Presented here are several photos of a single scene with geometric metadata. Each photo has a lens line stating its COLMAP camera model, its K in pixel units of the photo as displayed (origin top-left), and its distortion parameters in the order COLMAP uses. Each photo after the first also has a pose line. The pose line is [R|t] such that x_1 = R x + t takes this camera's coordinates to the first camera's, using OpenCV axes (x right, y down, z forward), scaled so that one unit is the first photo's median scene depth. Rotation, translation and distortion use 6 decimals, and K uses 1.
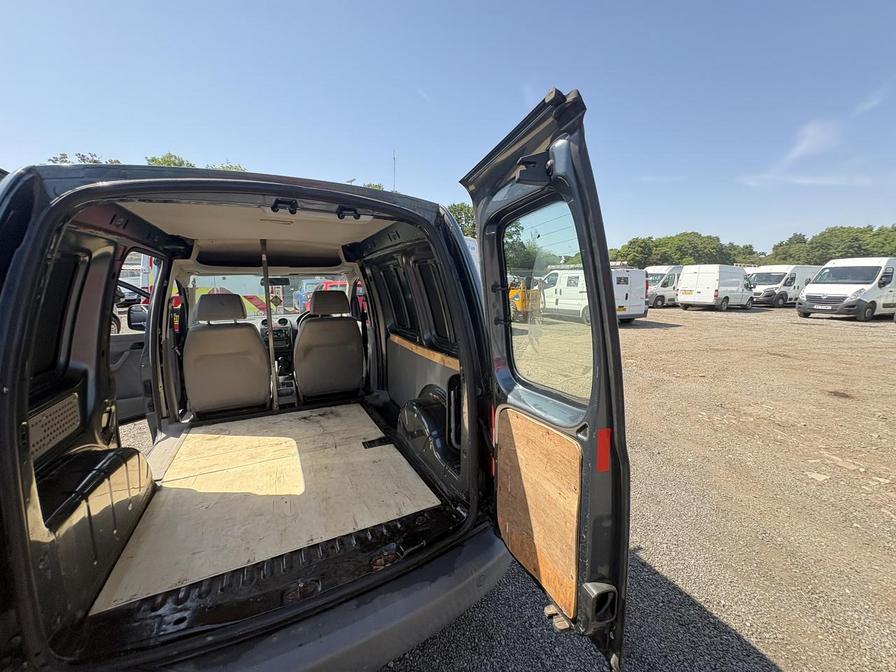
lens RADIAL K [[357.4, 0, 450.3], [0, 357.4, 337.6], [0, 0, 1]] dist [-0.002100, 0.001473]
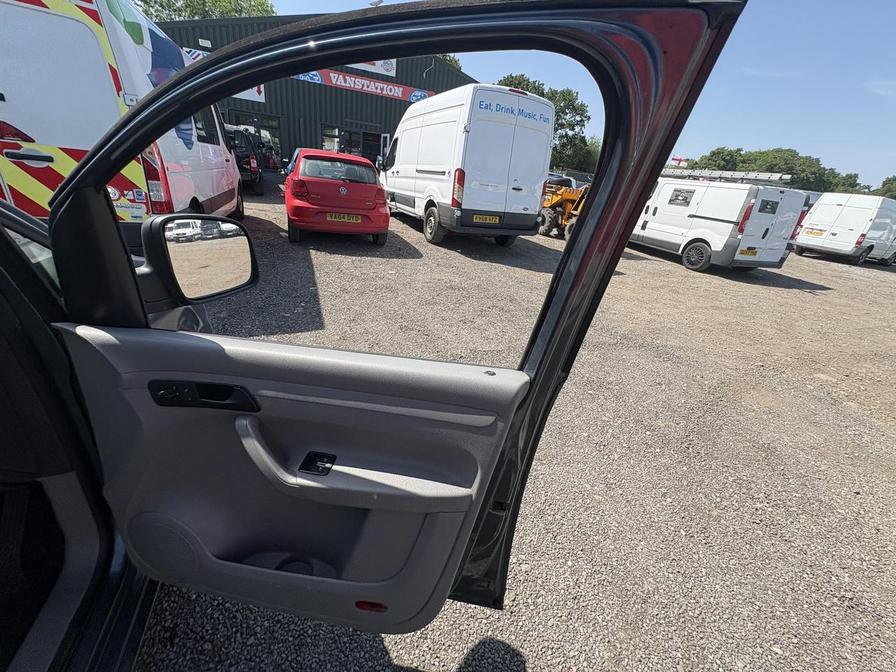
lens RADIAL K [[357.4, 0, 448.4], [0, 357.4, 338.2], [0, 0, 1]] dist [-0.002100, 0.001473]
pose [[0.988050, 0.145971, -0.049501, -0.066735], [-0.127126, 0.953345, 0.273810, -0.151438], [0.087160, -0.264245, 0.960509, 1.108098]]
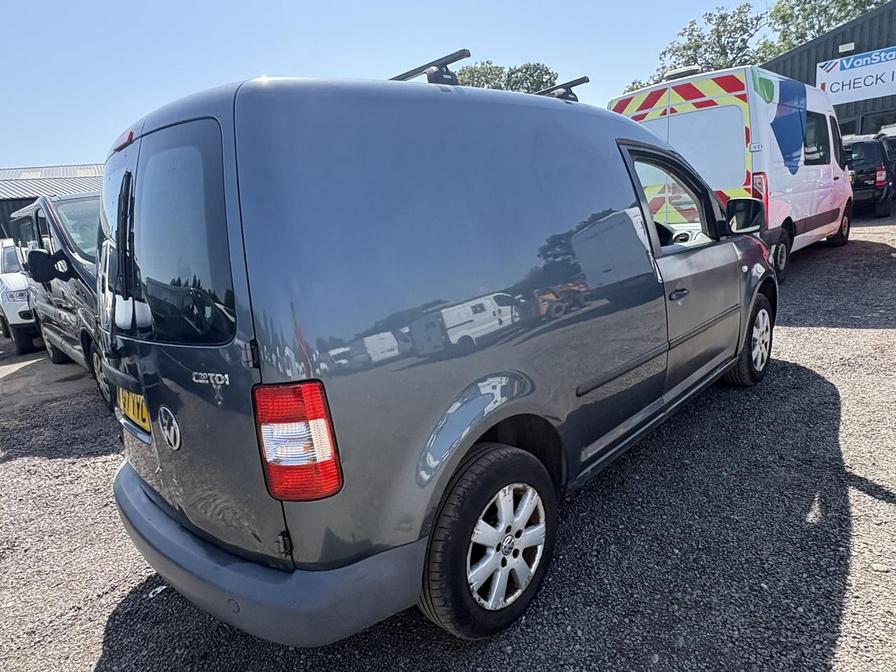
lens RADIAL K [[550.1, 0, 451.2], [0, 550.1, 341.9], [0, 0, 1]] dist [-0.006517, 0.007515]
pose [[0.327157, 0.184452, -0.926793, 0.519097], [-0.031486, 0.982348, 0.184394, -0.041340], [0.944445, -0.031145, 0.327190, 0.463061]]
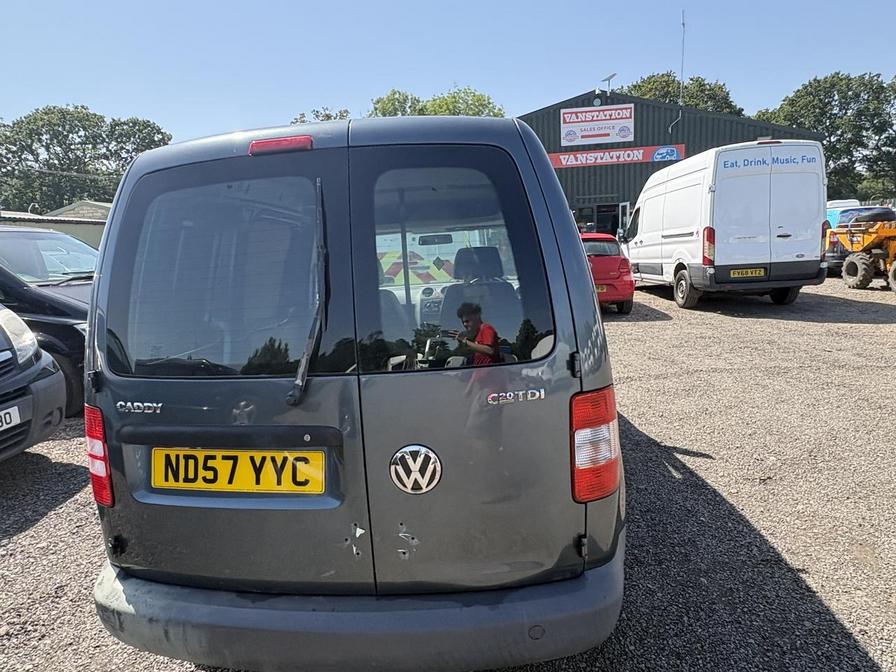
lens RADIAL K [[550.1, 0, 448.3], [0, 550.1, 341.6], [0, 0, 1]] dist [-0.006517, 0.007515]
pose [[0.841589, 0.046619, -0.538103, 0.212160], [-0.028143, 0.998700, 0.042508, 0.019380], [0.539385, -0.020630, 0.841807, -0.014117]]
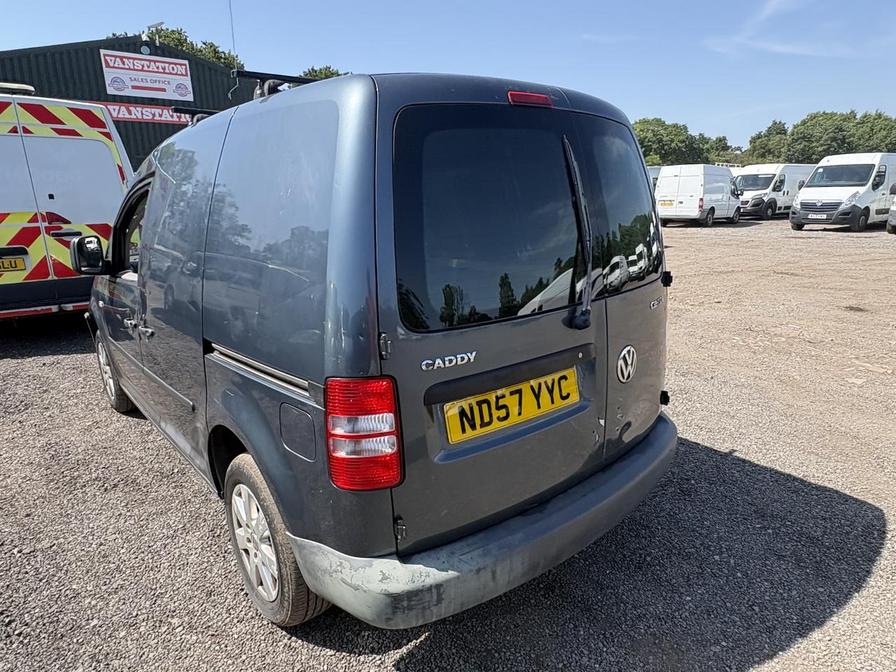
lens RADIAL K [[550.1, 0, 450.3], [0, 550.1, 339.2], [0, 0, 1]] dist [-0.006517, 0.007515]
pose [[0.969470, -0.085365, 0.229869, -0.417025], [0.062241, 0.992412, 0.106044, 0.039876], [-0.237177, -0.088499, 0.967427, -0.208198]]
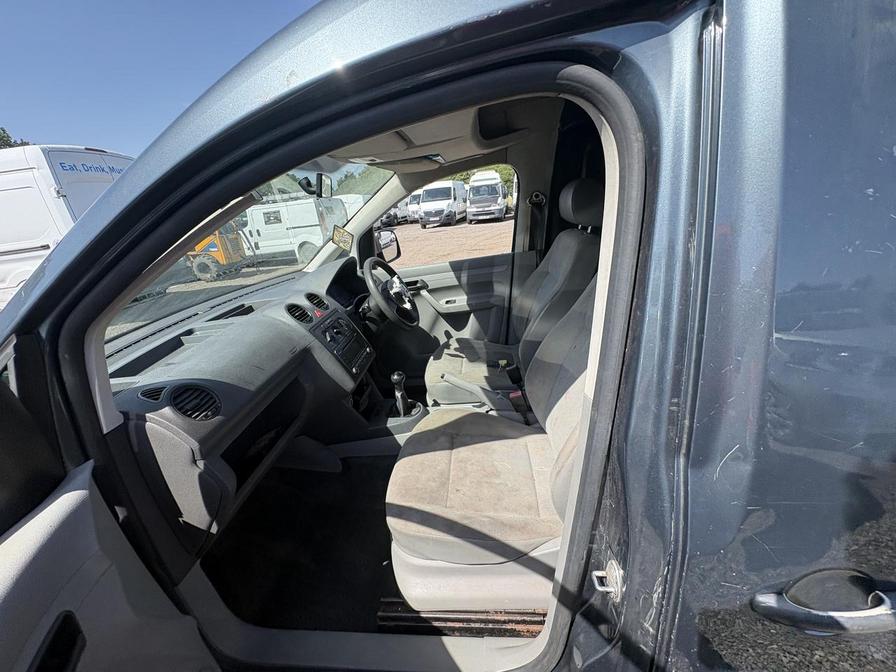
lens RADIAL K [[357.4, 0, 447.8], [0, 357.4, 334.8], [0, 0, 1]] dist [-0.002100, 0.001473]
pose [[0.528934, -0.354702, 0.770983, -0.840835], [0.239666, 0.933921, 0.265240, -0.094243], [-0.814119, 0.044484, 0.578992, 0.785834]]
